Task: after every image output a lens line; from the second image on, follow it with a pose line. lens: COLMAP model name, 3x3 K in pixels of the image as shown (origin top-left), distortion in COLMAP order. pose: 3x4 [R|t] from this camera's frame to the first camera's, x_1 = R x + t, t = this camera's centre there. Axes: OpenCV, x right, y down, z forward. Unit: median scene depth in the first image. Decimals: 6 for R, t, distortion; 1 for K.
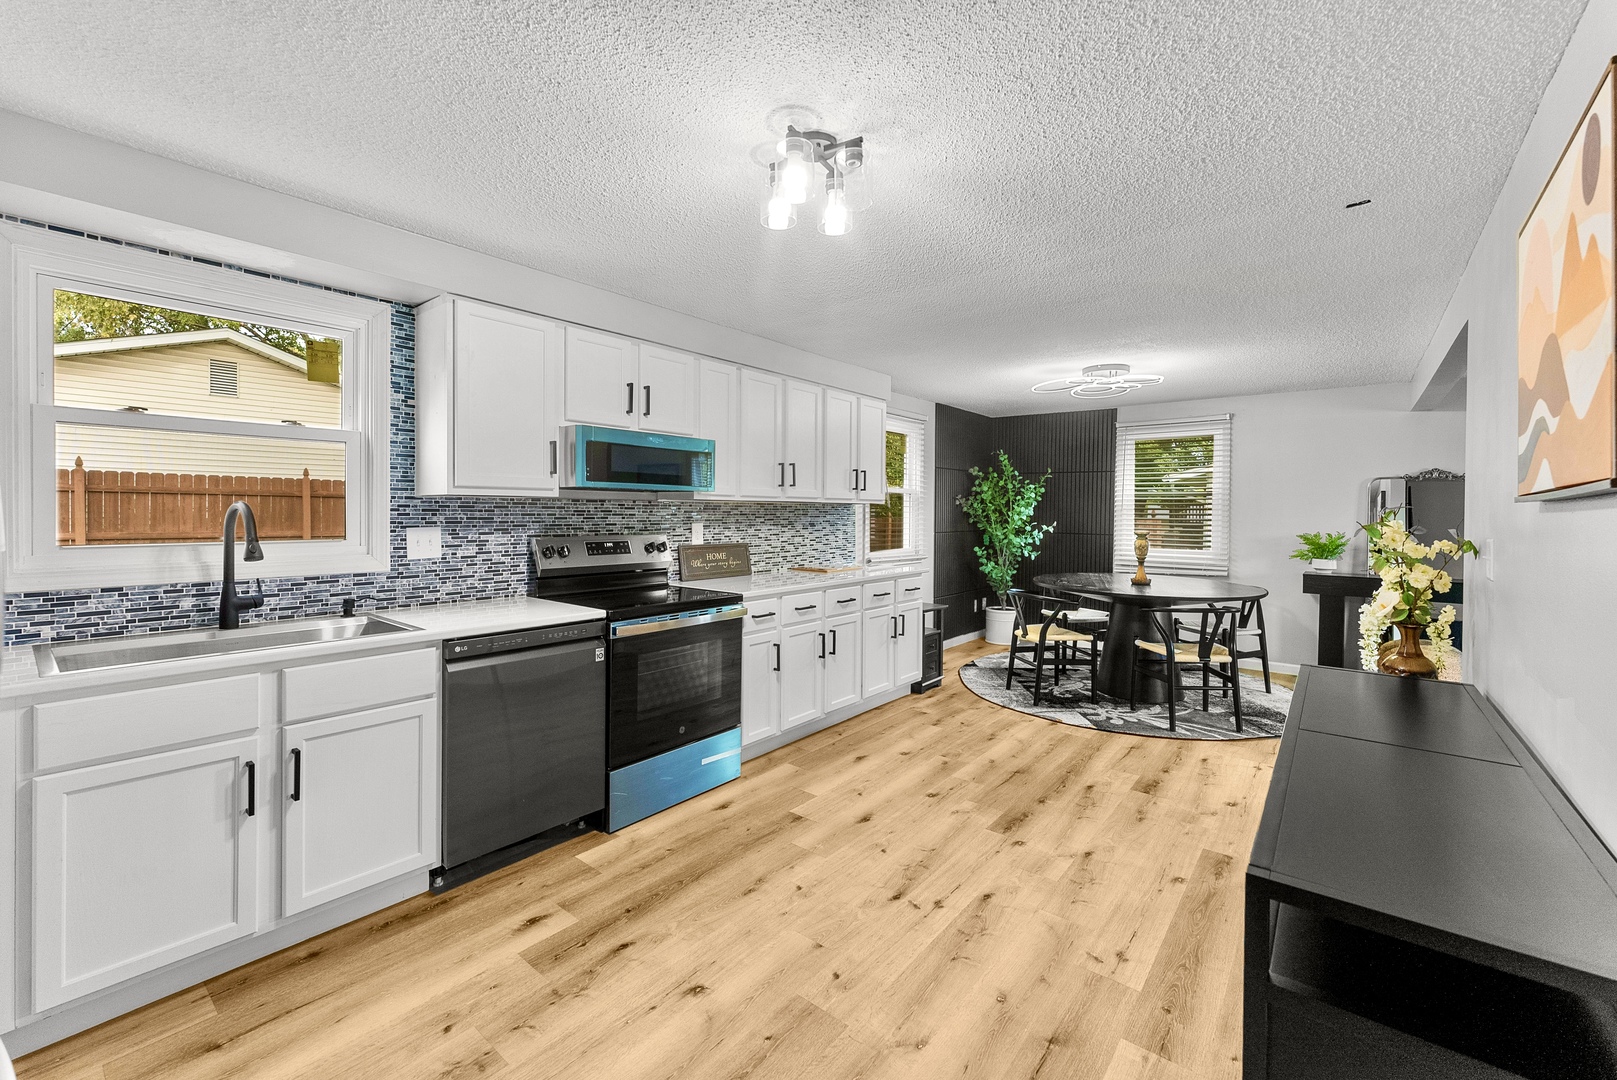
lens RADIAL K [[661.1, 0, 806.7], [0, 661.1, 516.8], [0, 0, 1]] dist [-0.000613, -0.000208]
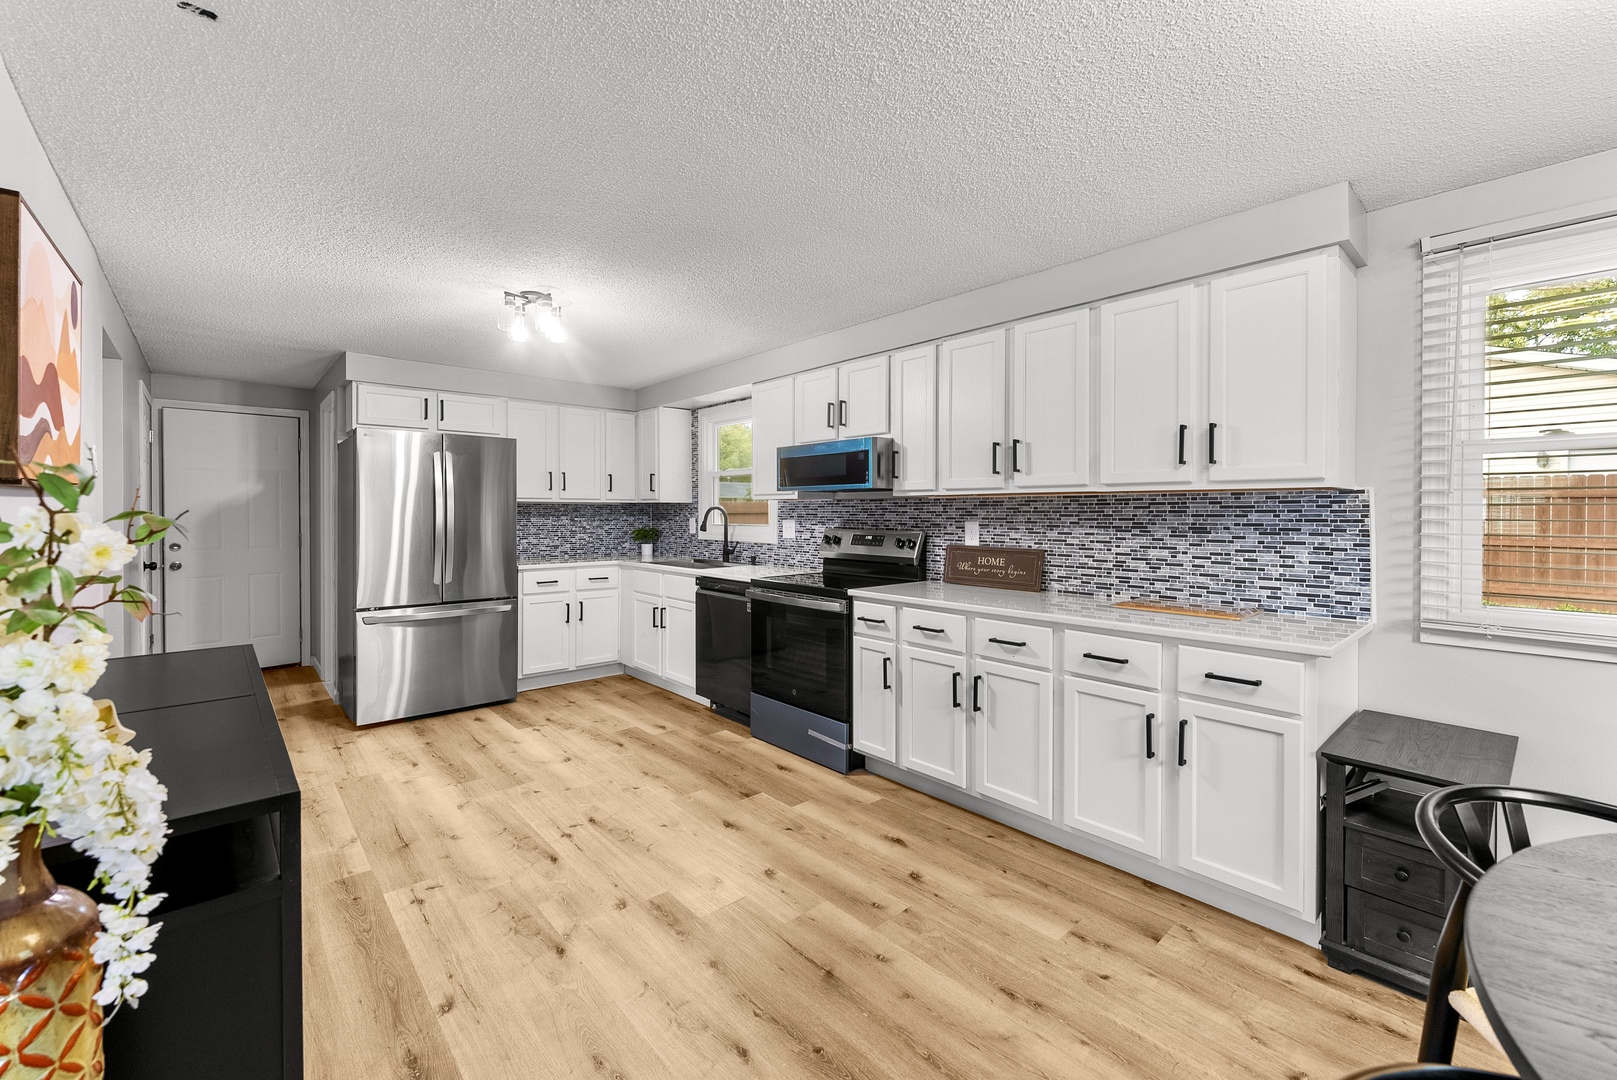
lens RADIAL K [[661.1, 0, 806.7], [0, 661.1, 516.8], [0, 0, 1]] dist [-0.000613, -0.000208]
pose [[-0.154960, -0.000174, -0.987921, 0.820806], [-0.011328, 0.999935, 0.001601, 0.004809], [0.987856, 0.011440, -0.154952, 1.008588]]
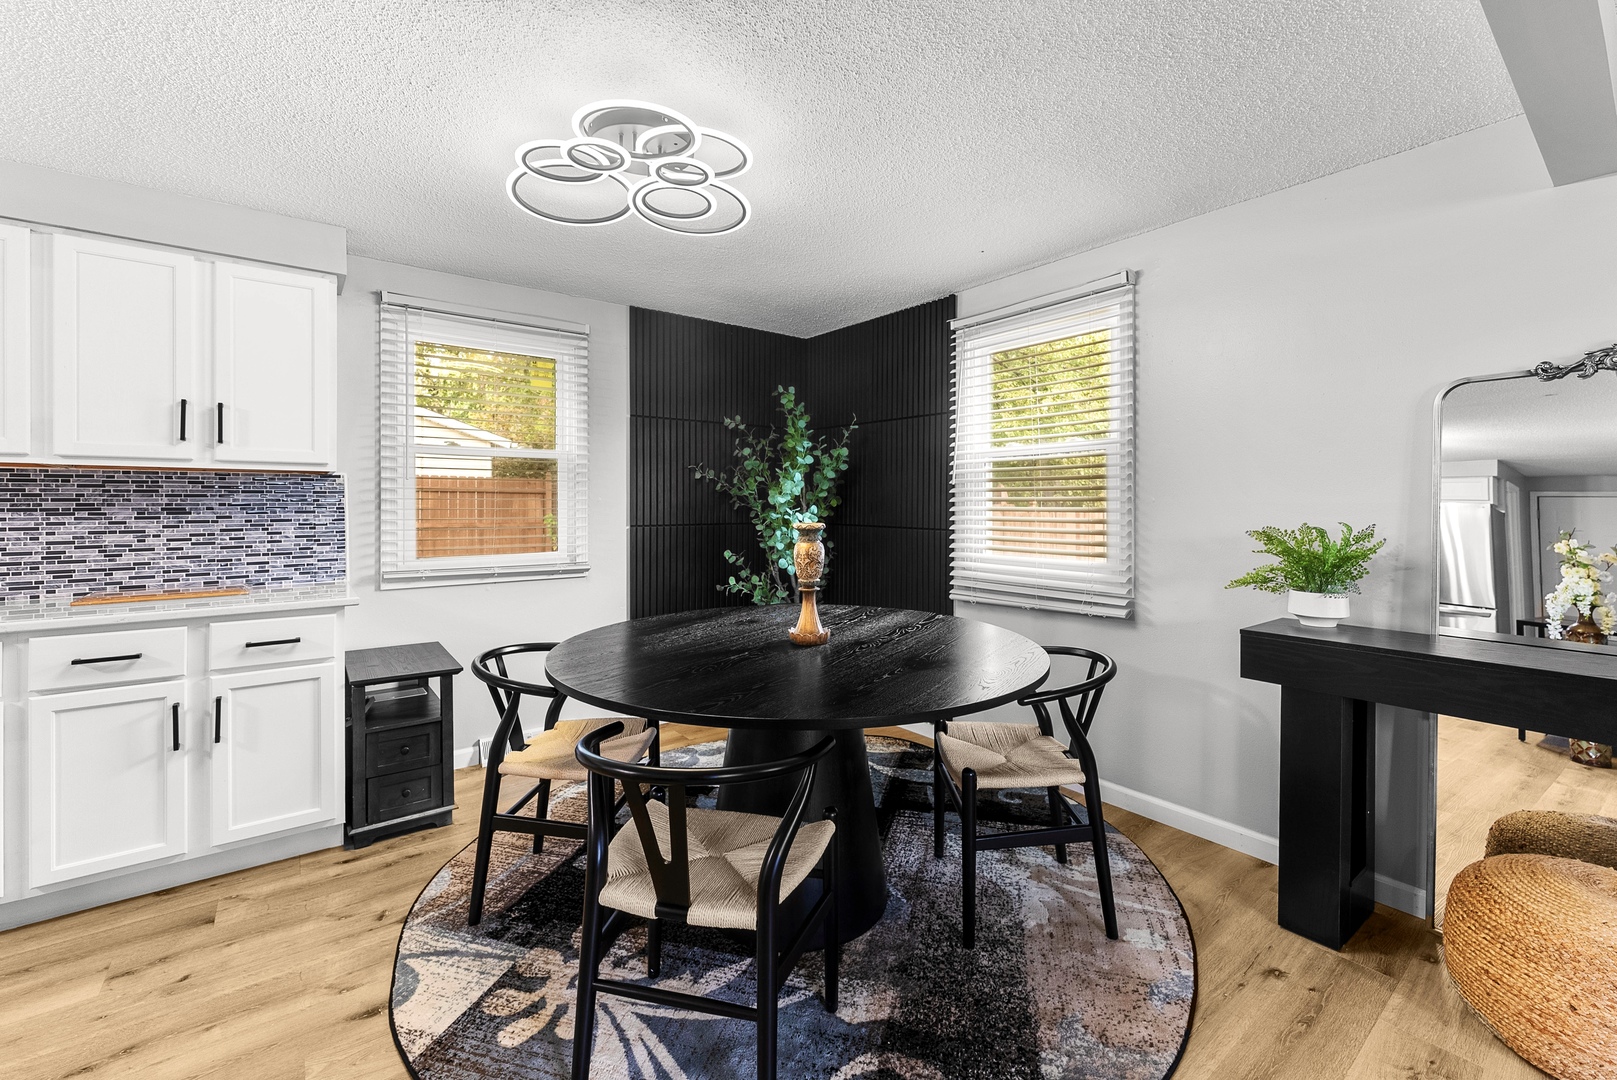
lens RADIAL K [[673.7, 0, 815.0], [0, 673.7, 505.1], [0, 0, 1]] dist [0.000053, -0.000089]
pose [[0.975298, -0.007274, -0.220773, 0.841442], [0.005360, 0.999943, -0.009269, 0.020295], [0.220828, 0.007857, 0.975281, 0.777601]]
